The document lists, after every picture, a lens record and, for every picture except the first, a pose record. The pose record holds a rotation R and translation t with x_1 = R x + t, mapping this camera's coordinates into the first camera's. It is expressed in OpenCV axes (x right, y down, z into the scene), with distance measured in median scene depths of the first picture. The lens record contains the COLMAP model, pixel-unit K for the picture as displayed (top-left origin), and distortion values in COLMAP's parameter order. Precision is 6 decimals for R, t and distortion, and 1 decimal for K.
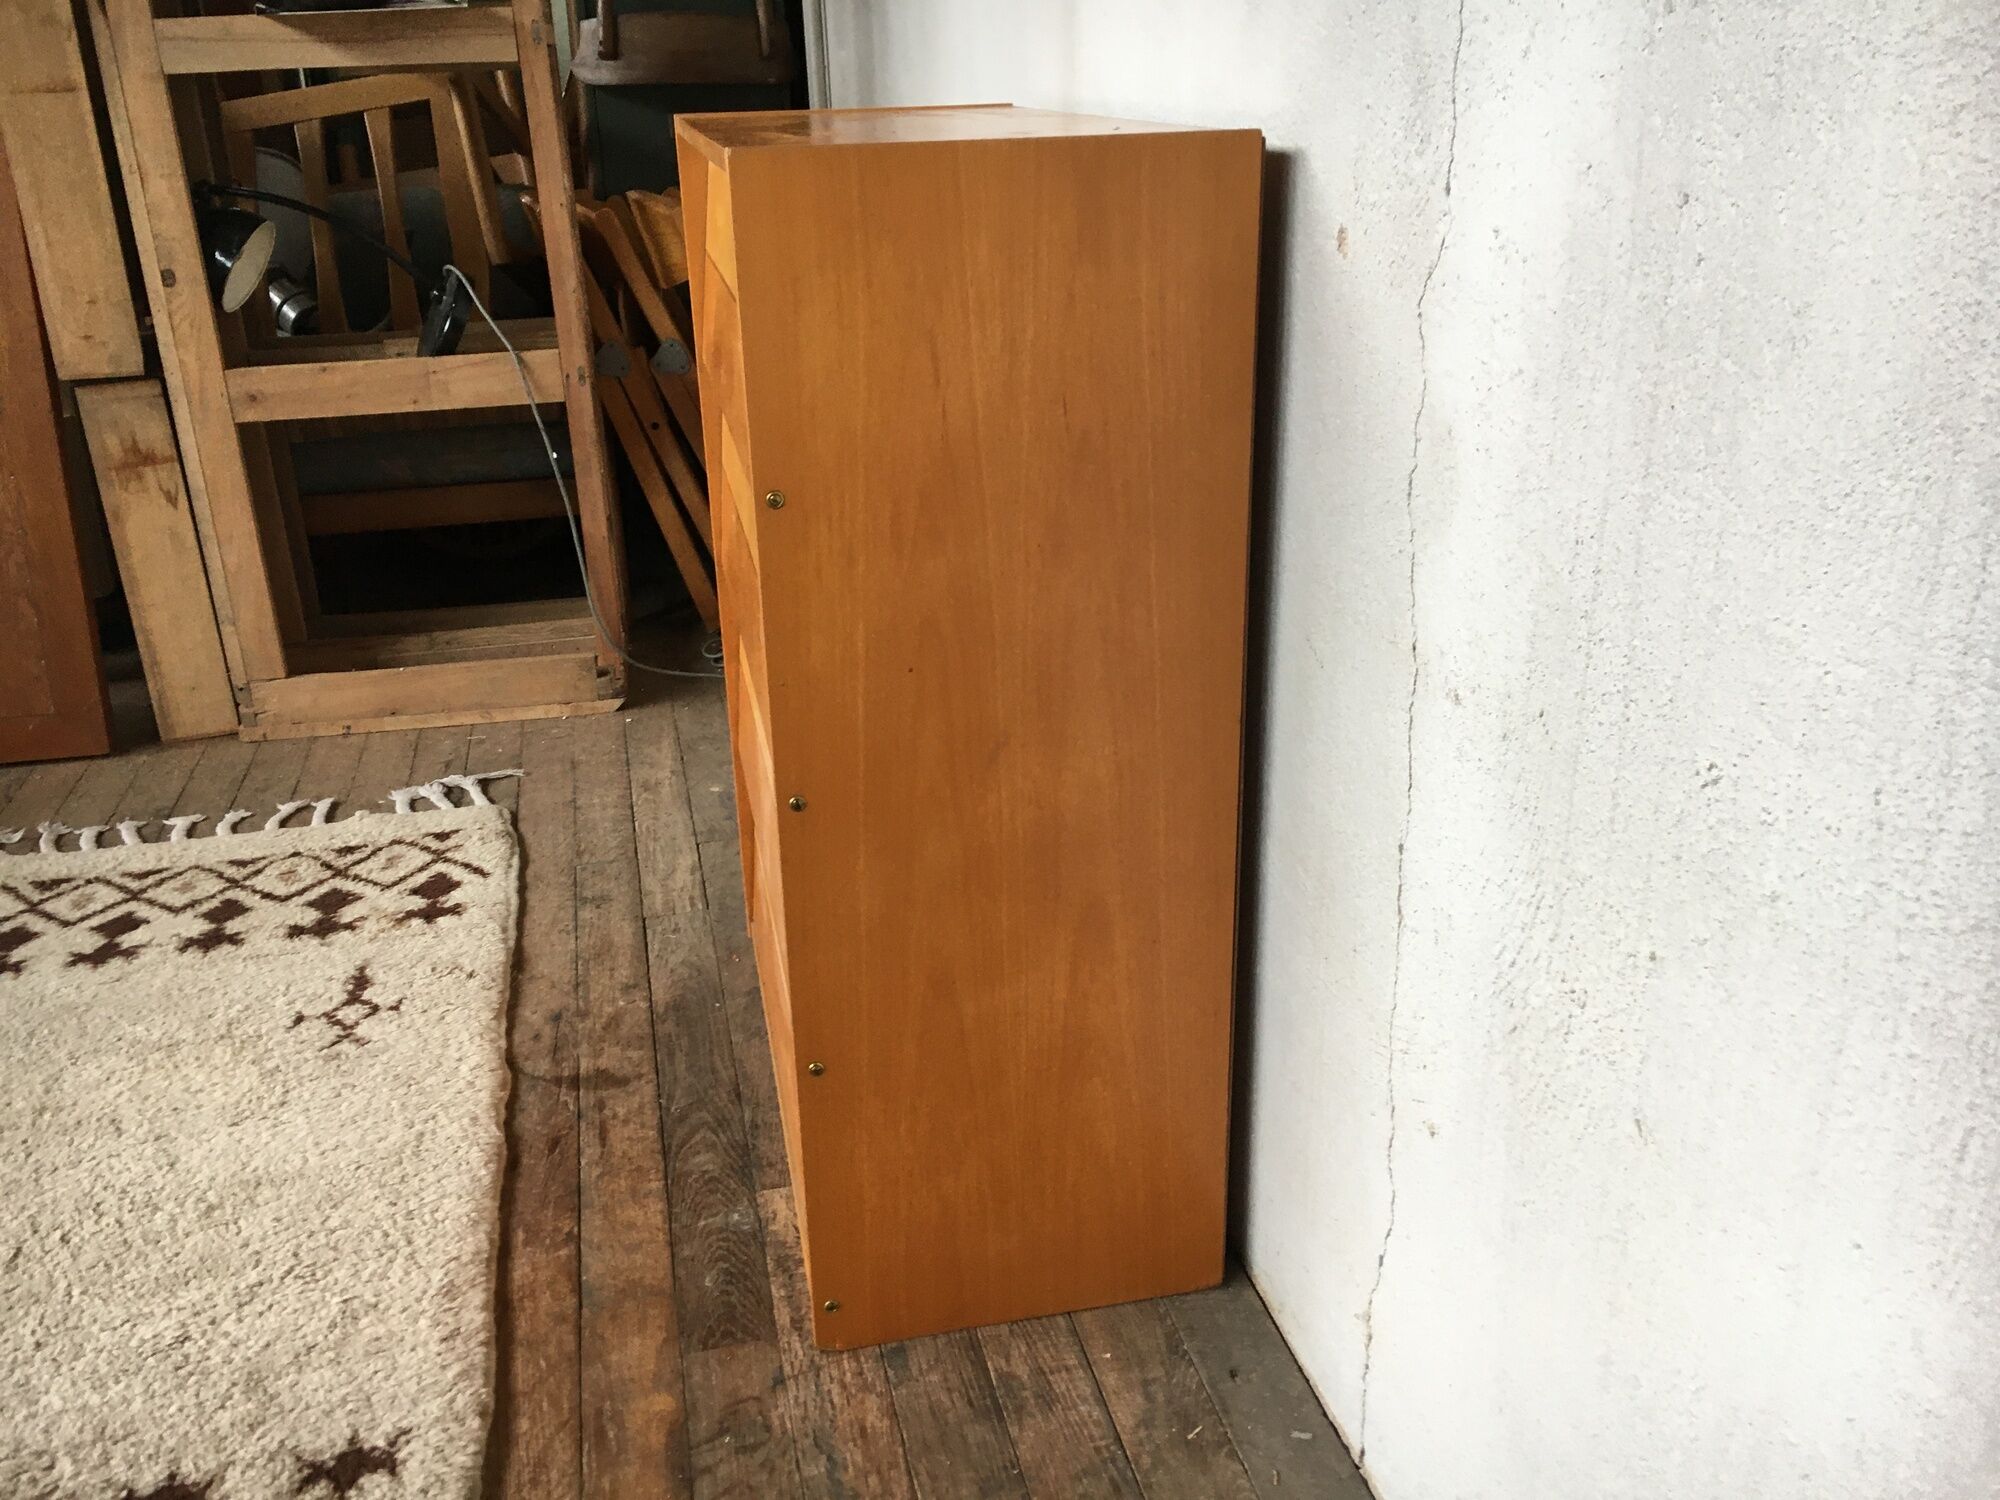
lens RADIAL K [[1703.9, 0, 993.1], [0, 1703.9, 743.3], [0, 0, 1]] dist [0.080267, -0.098640]
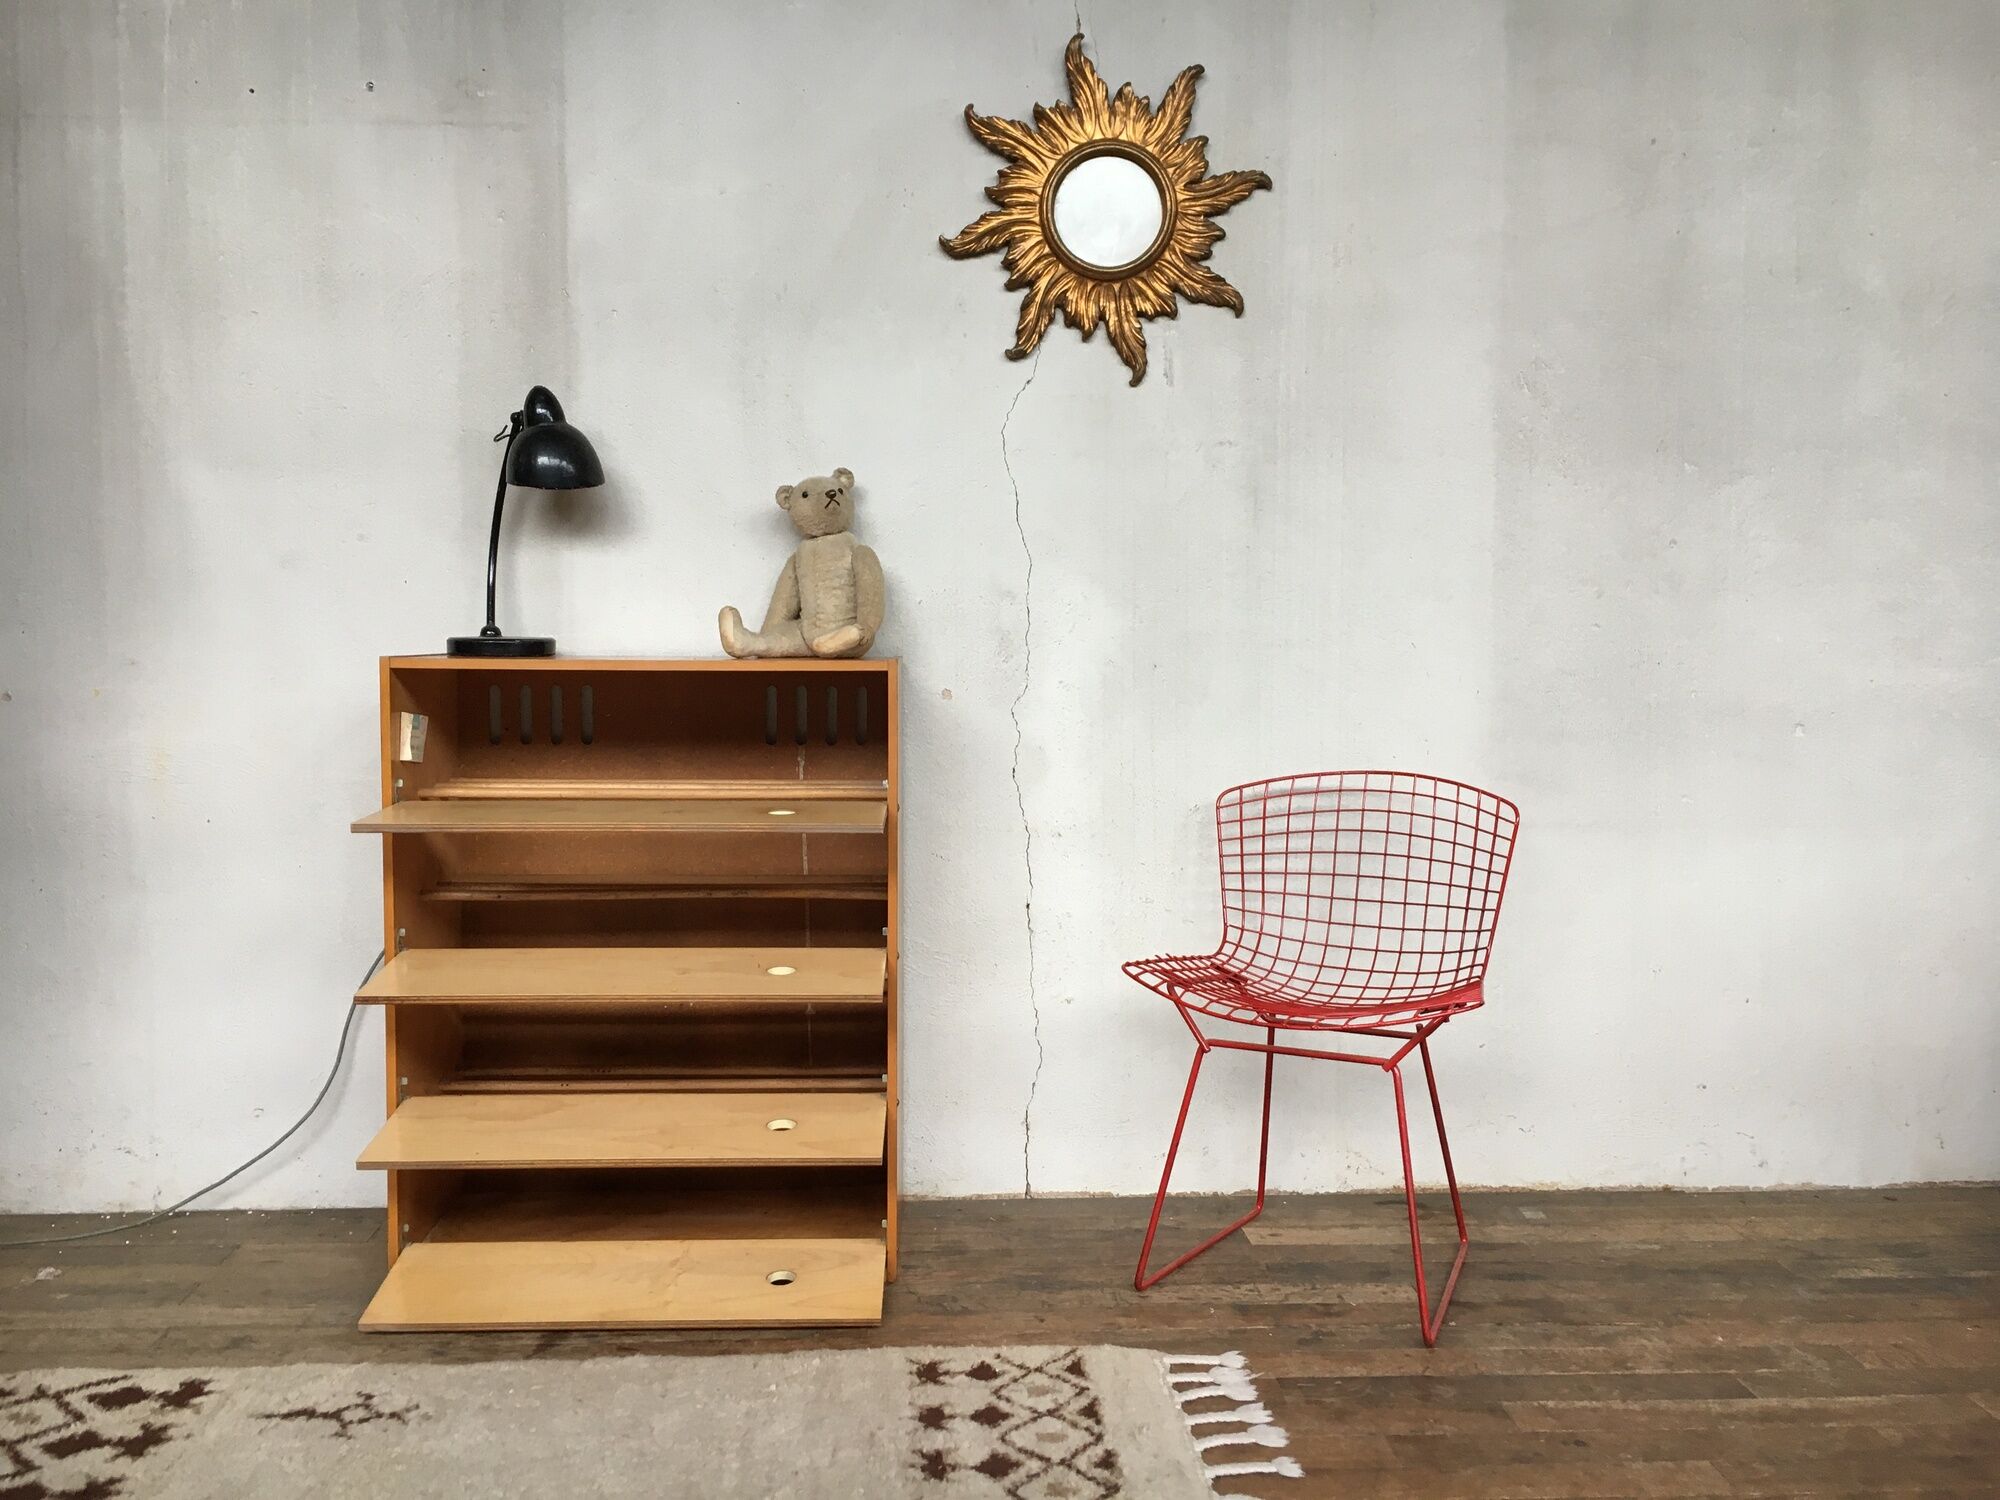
lens RADIAL K [[1703.9, 0, 993.1], [0, 1703.9, 743.3], [0, 0, 1]] dist [0.080267, -0.098640]
pose [[0.181115, -0.037132, 0.982761, -1.667753], [0.356132, 0.933943, -0.030345, -0.079453], [-0.916715, 0.355489, 0.182375, 0.331985]]
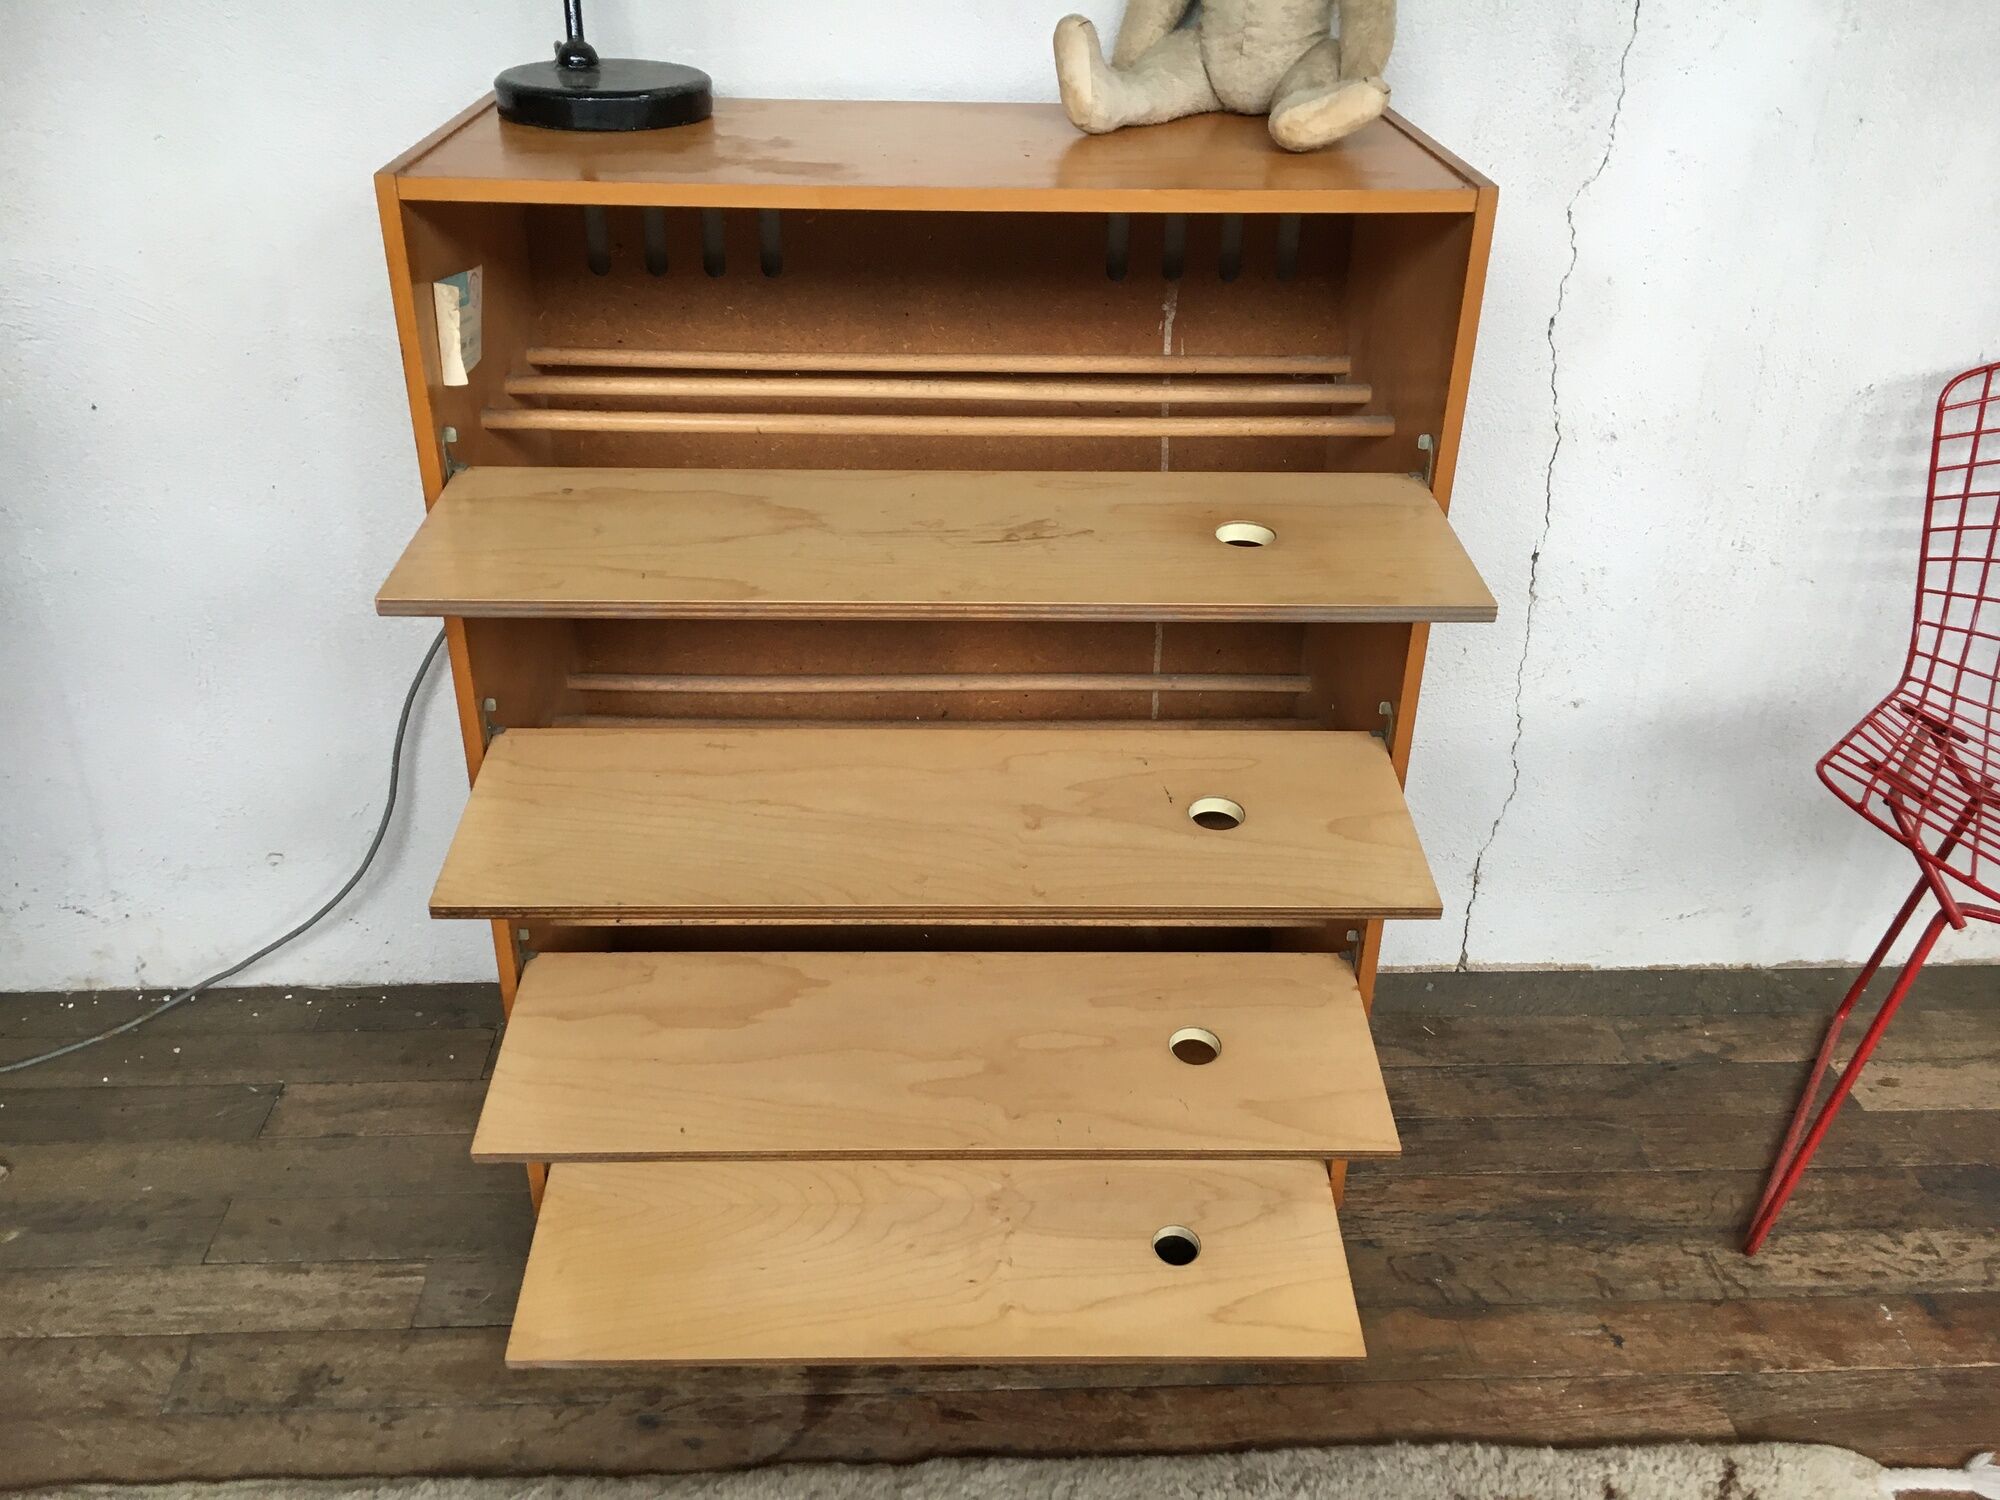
lens RADIAL K [[1703.9, 0, 993.1], [0, 1703.9, 743.3], [0, 0, 1]] dist [0.080267, -0.098640]
pose [[0.186501, -0.452579, 0.872003, -0.898382], [0.344905, 0.861244, 0.373228, -0.378378], [-0.919923, 0.231150, 0.316720, 0.698869]]
